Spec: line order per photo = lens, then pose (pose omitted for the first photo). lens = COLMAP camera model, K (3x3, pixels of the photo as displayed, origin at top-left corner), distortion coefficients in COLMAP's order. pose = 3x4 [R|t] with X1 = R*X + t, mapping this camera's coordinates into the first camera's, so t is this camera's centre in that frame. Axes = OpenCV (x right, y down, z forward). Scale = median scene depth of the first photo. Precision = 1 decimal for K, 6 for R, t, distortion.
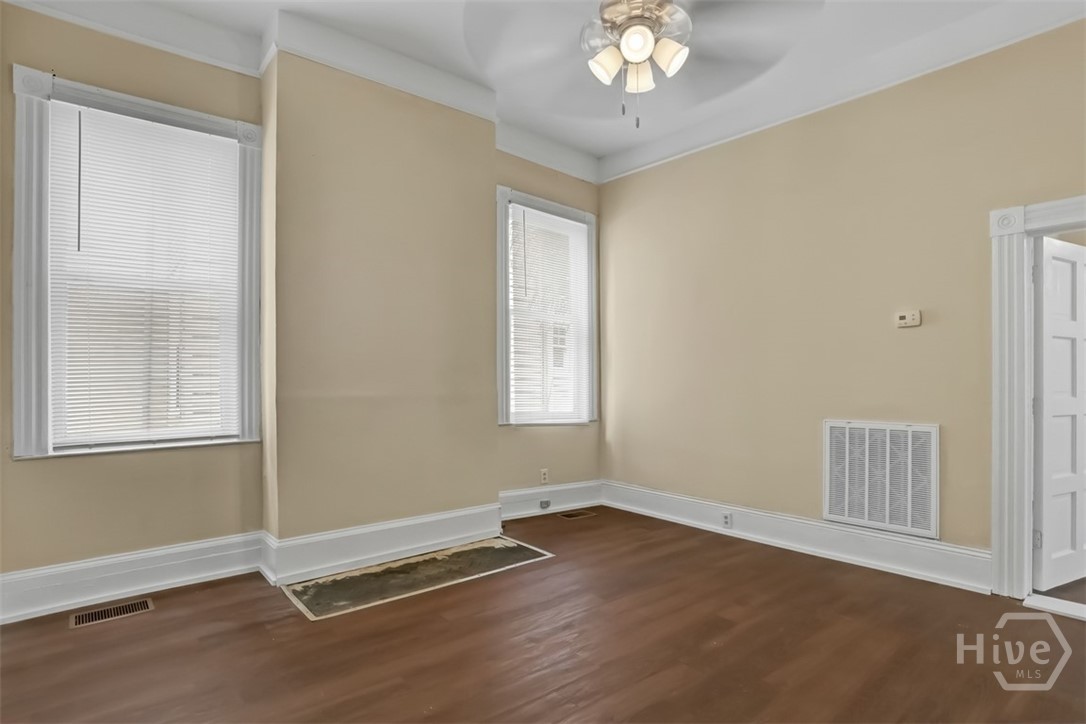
lens RADIAL K [[588.4, 0, 543.0], [0, 588.4, 379.8], [0, 0, 1]] dist [-0.002132, -0.000546]
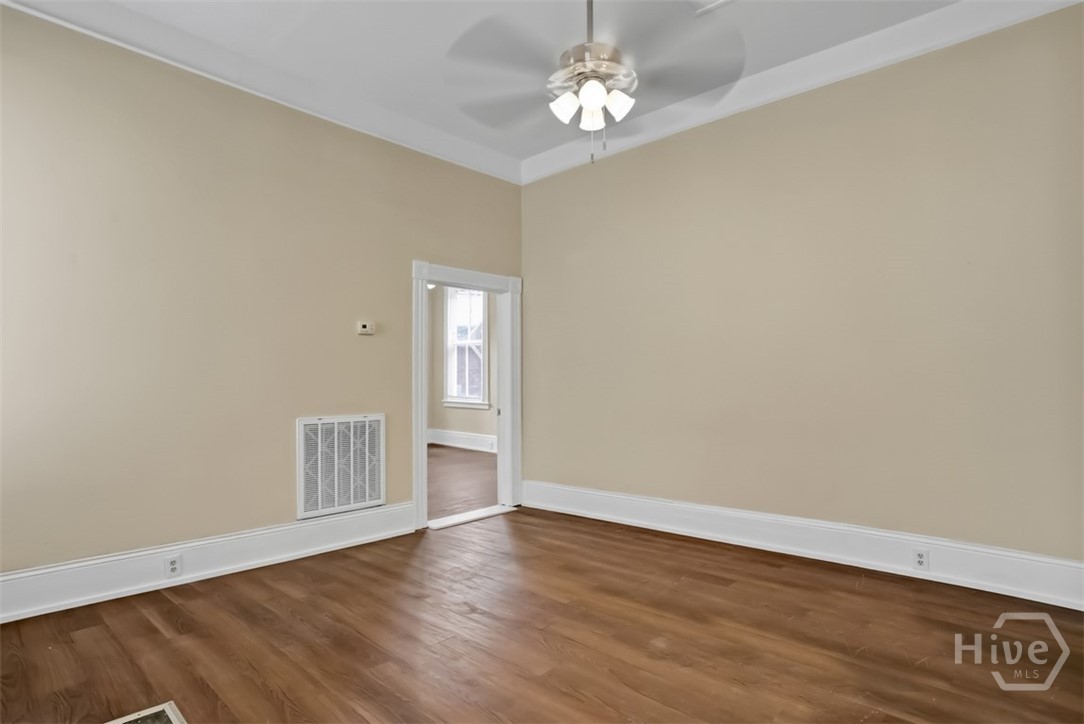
lens RADIAL K [[580.2, 0, 542.0], [0, 580.2, 362.0], [0, 0, 1]] dist [-0.001307, -0.000054]
pose [[-0.131297, 0.037061, 0.990650, -0.597752], [-0.000769, 0.999297, -0.037486, 0.010439], [-0.991343, -0.005683, -0.131176, 0.791420]]
